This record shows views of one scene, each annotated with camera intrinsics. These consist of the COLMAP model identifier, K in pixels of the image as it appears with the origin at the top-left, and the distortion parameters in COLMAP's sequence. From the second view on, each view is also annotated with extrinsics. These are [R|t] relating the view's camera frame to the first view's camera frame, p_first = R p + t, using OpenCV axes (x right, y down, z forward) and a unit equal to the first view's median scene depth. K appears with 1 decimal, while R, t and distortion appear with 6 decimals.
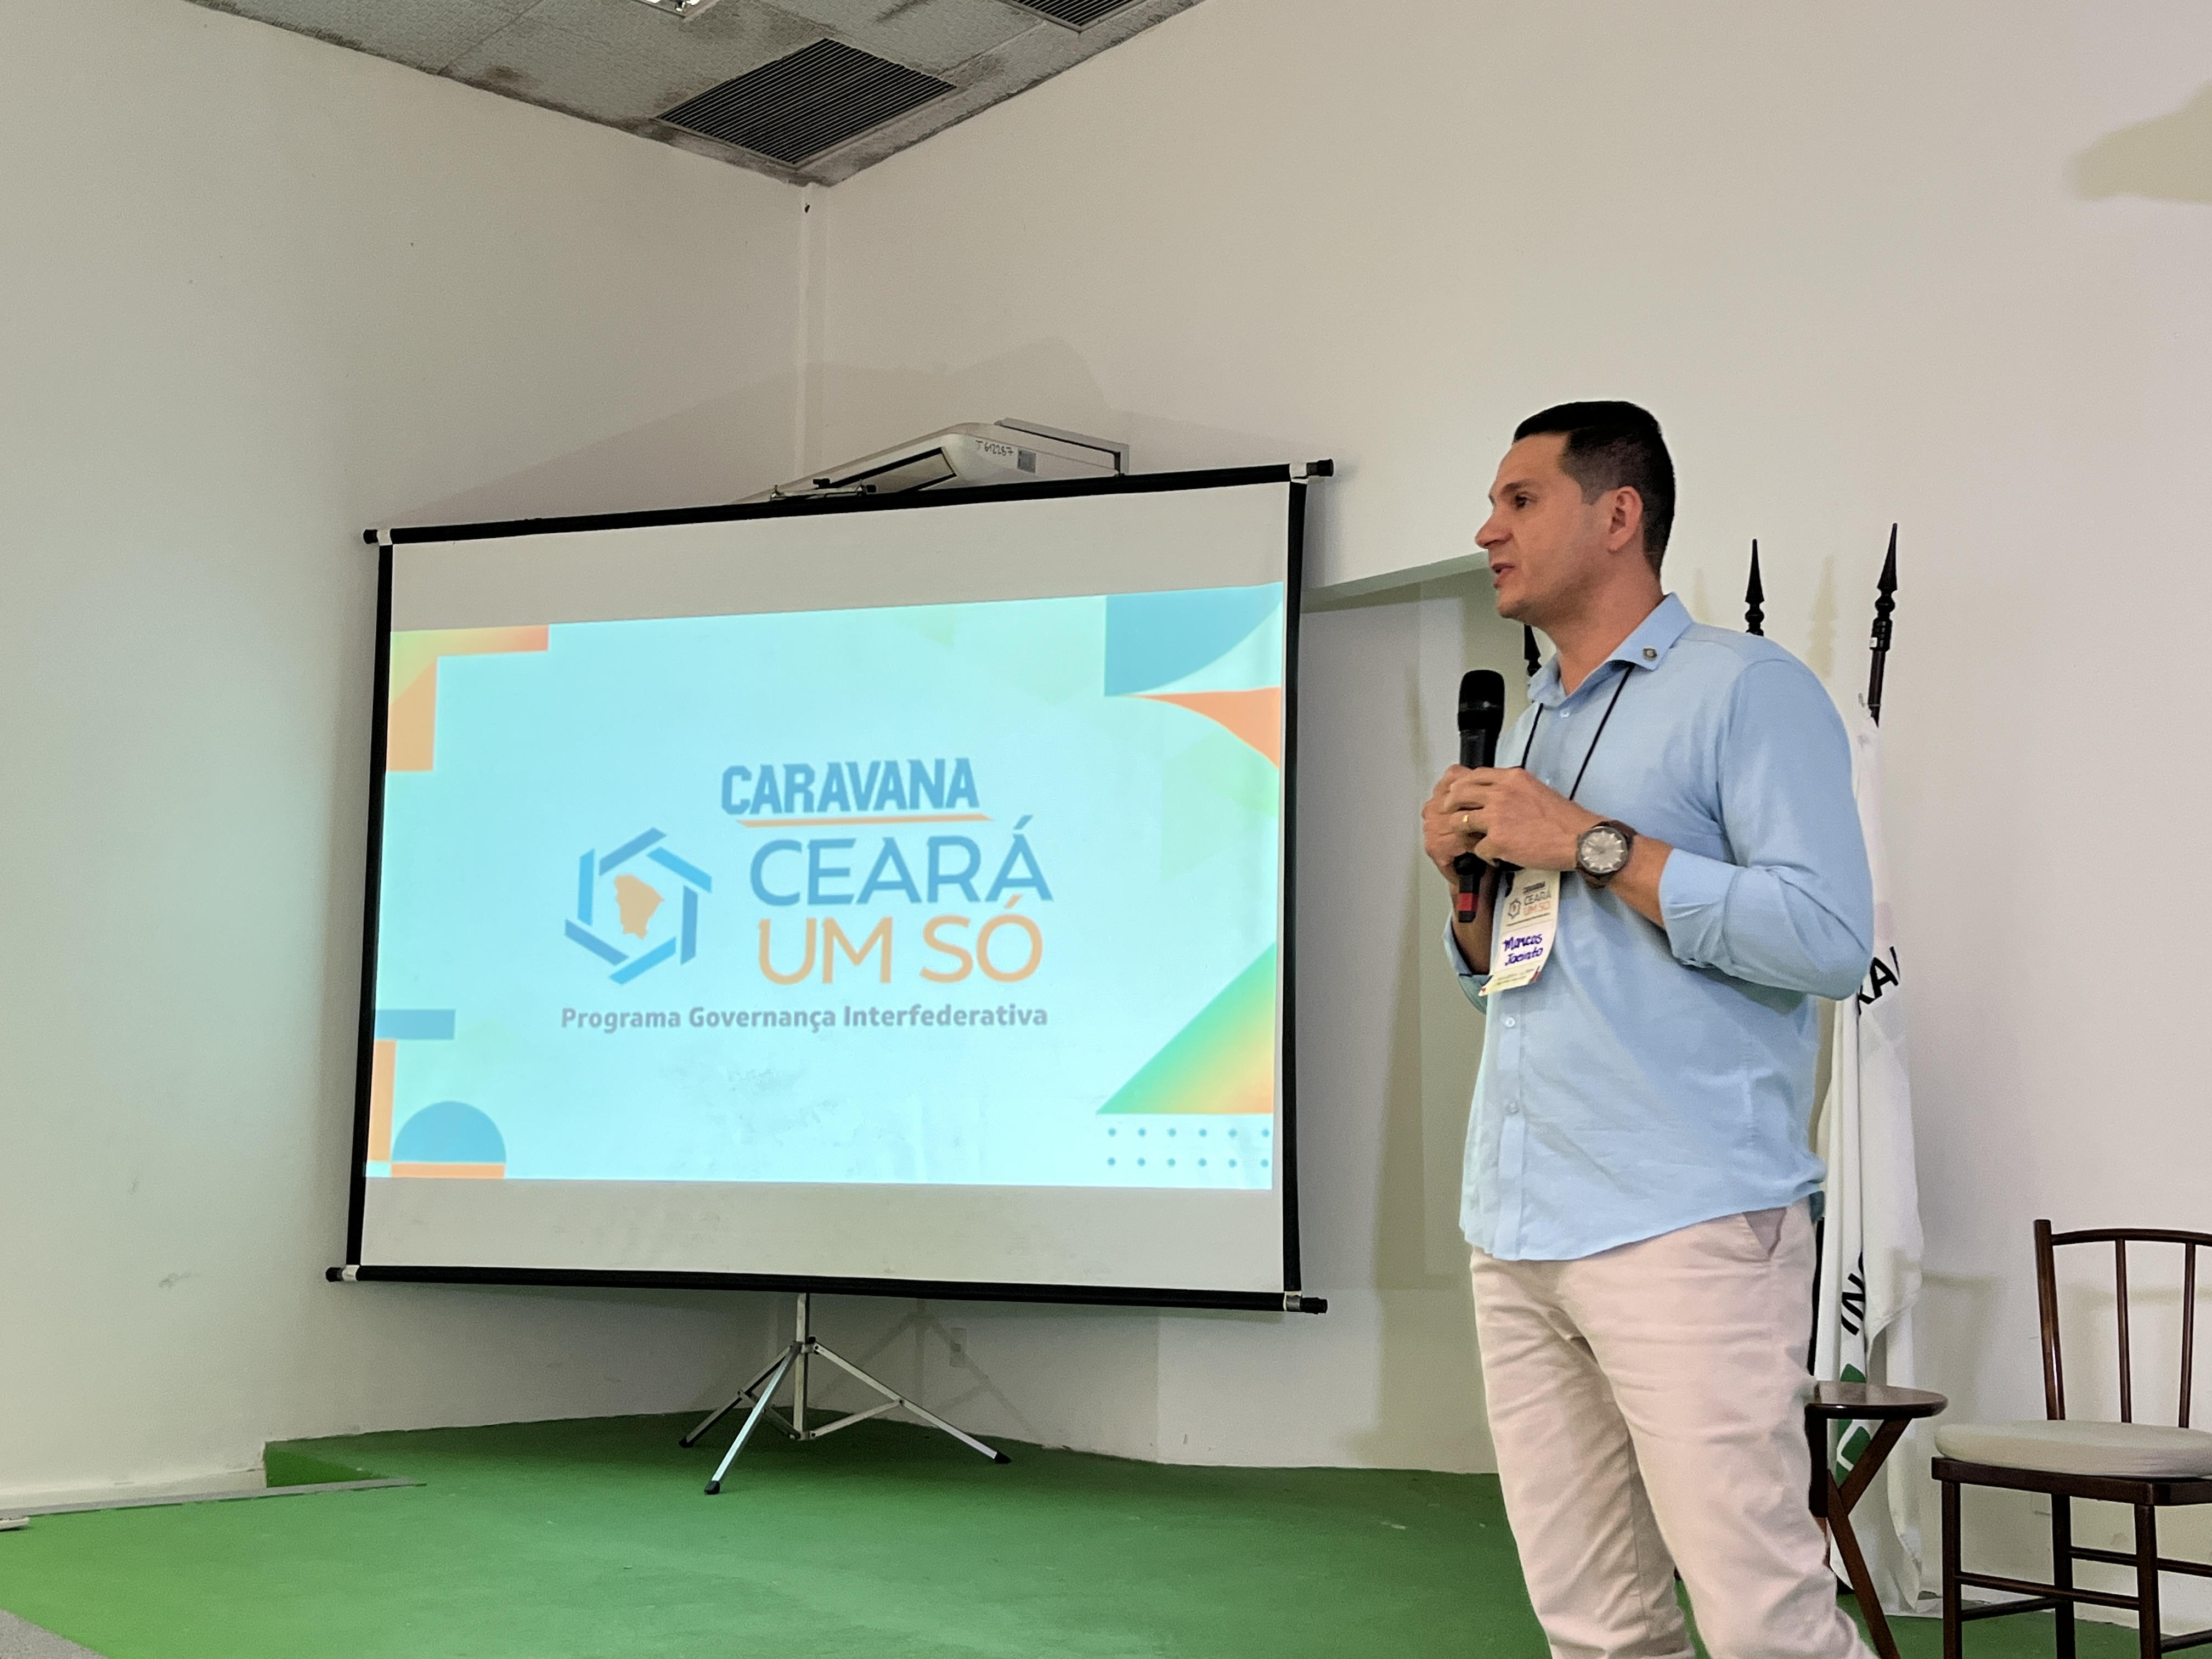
lens RADIAL K [[2514.6, 0, 1106.0], [0, 2514.6, 829.5], [0, 0, 1]] dist [0.032414, -0.041498]
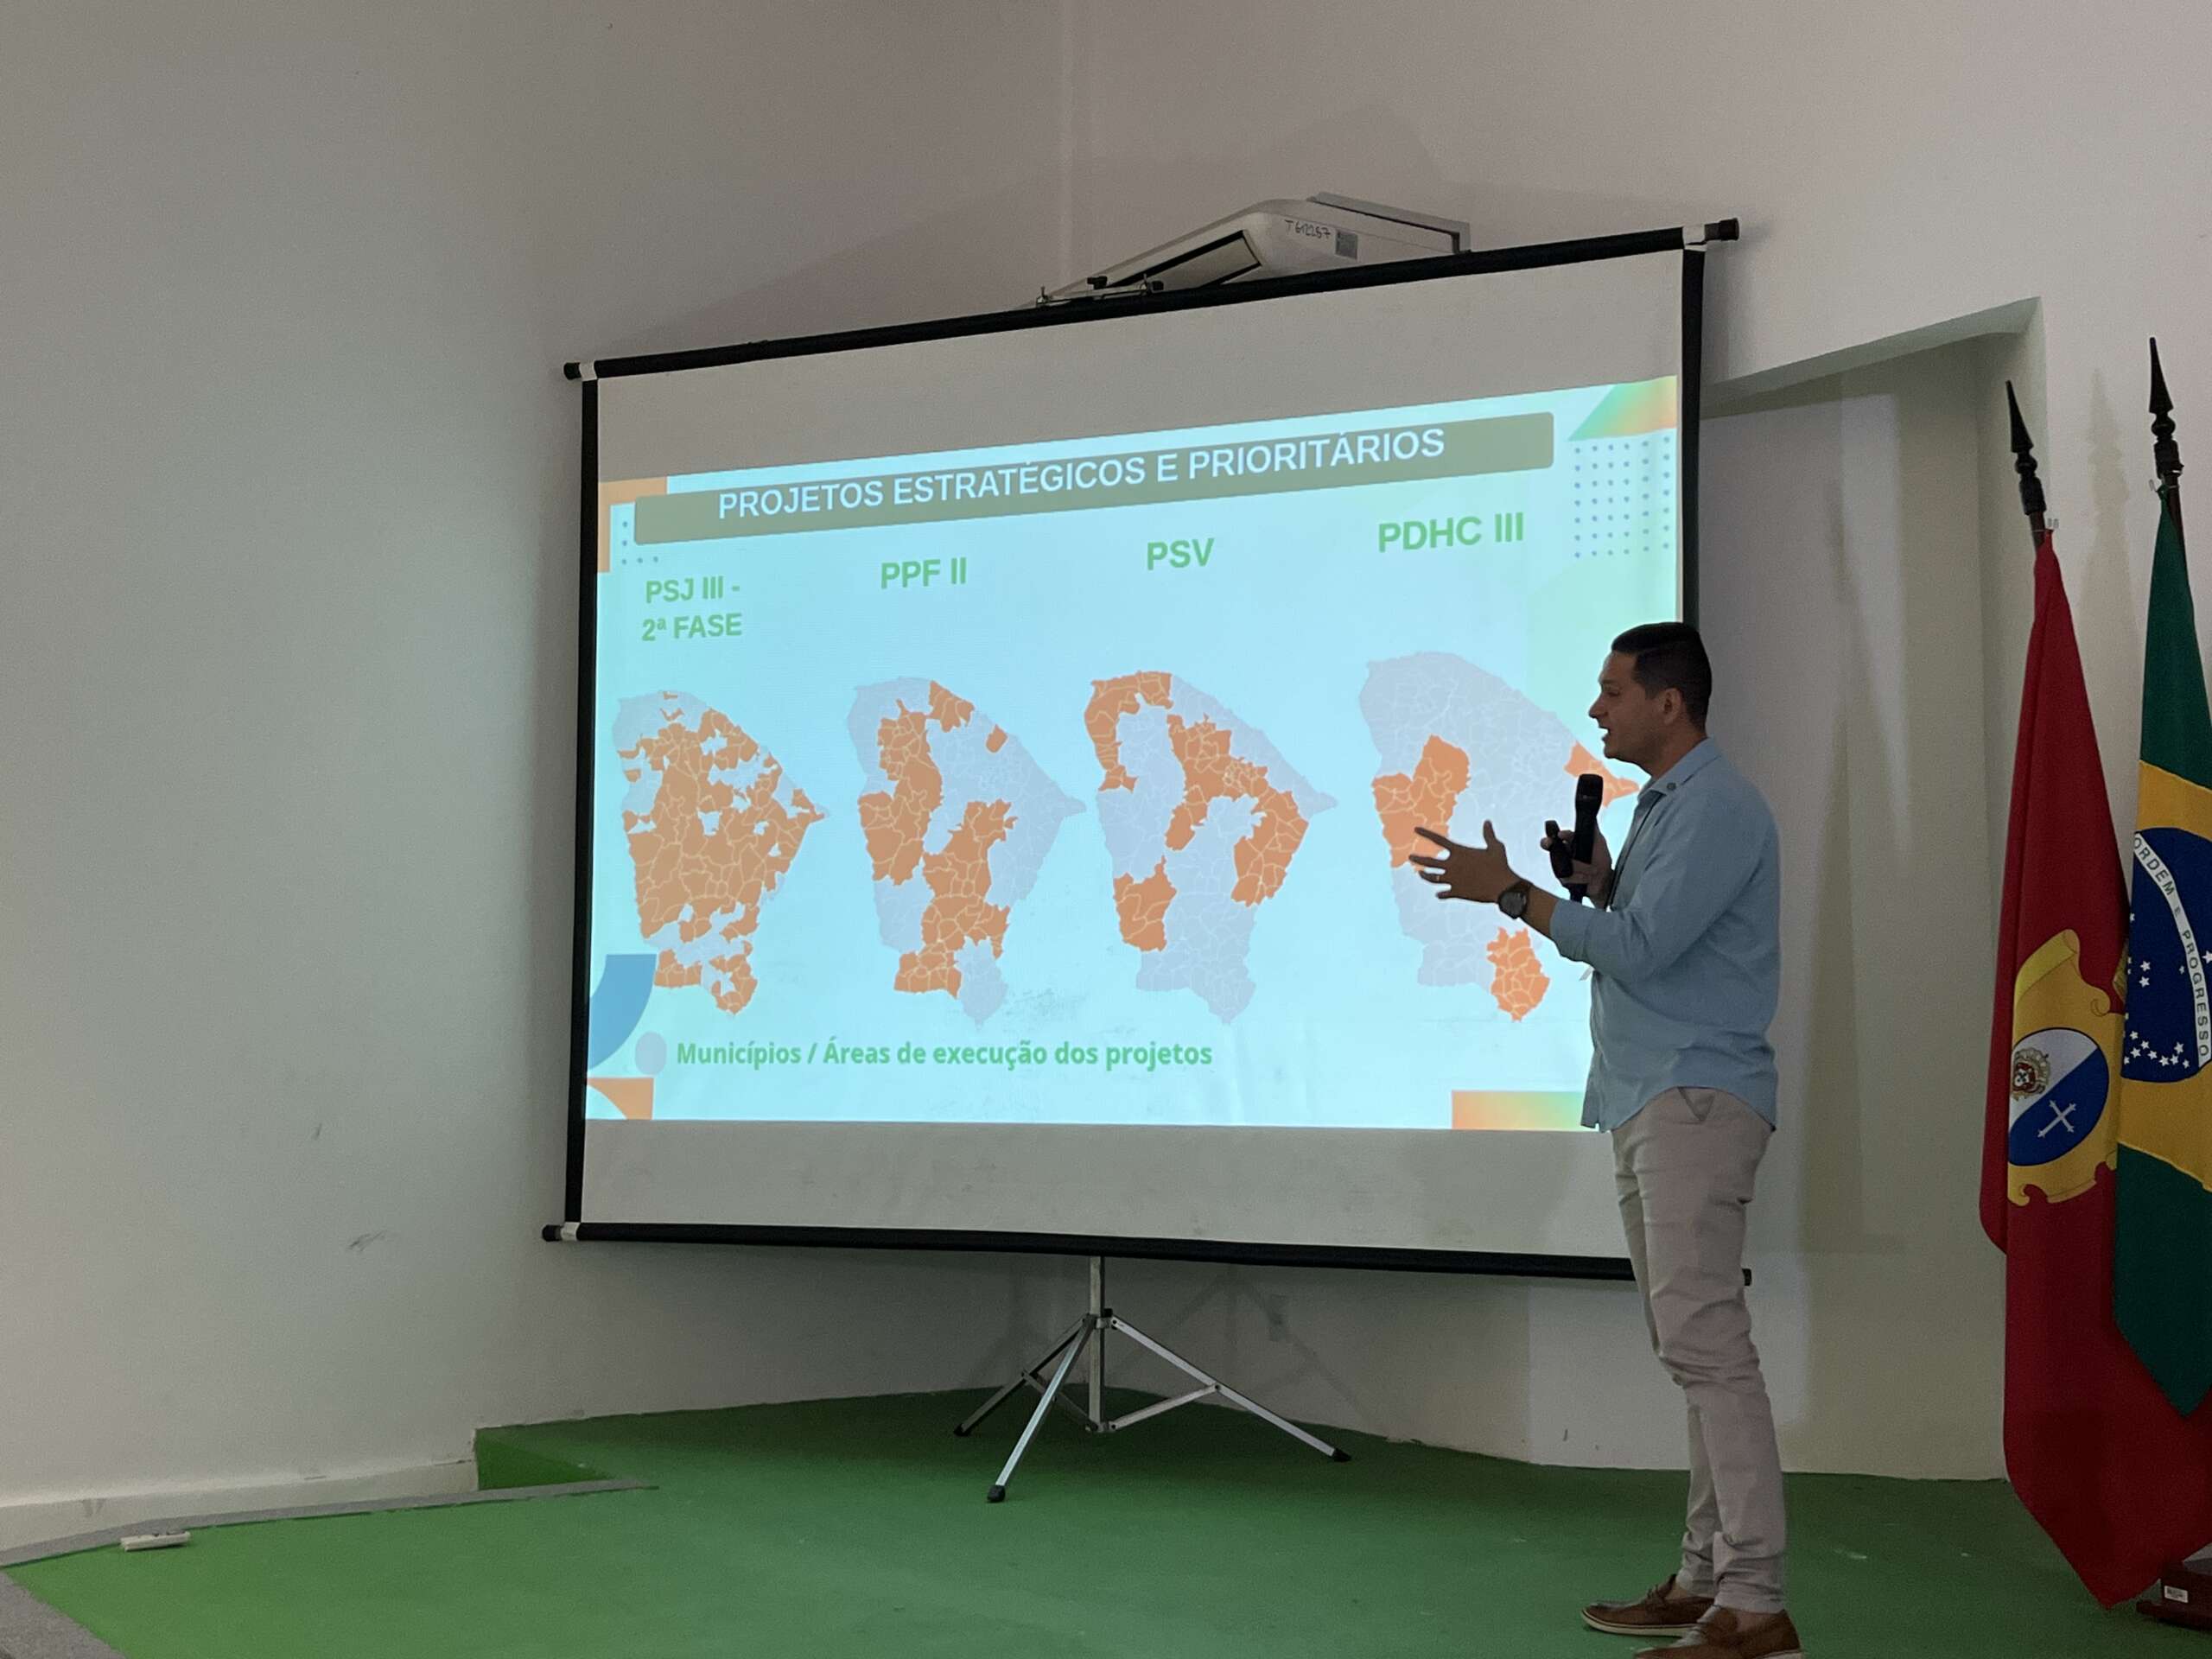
lens RADIAL K [[2689.5, 0, 1106.0], [0, 2689.5, 829.5], [0, 0, 1]] dist [0.010842, 0.001593]
pose [[0.994572, -0.016142, -0.102791, -0.023098], [0.019746, 0.999222, 0.034143, 0.012345], [0.102160, -0.035987, 0.994117, 0.118676]]
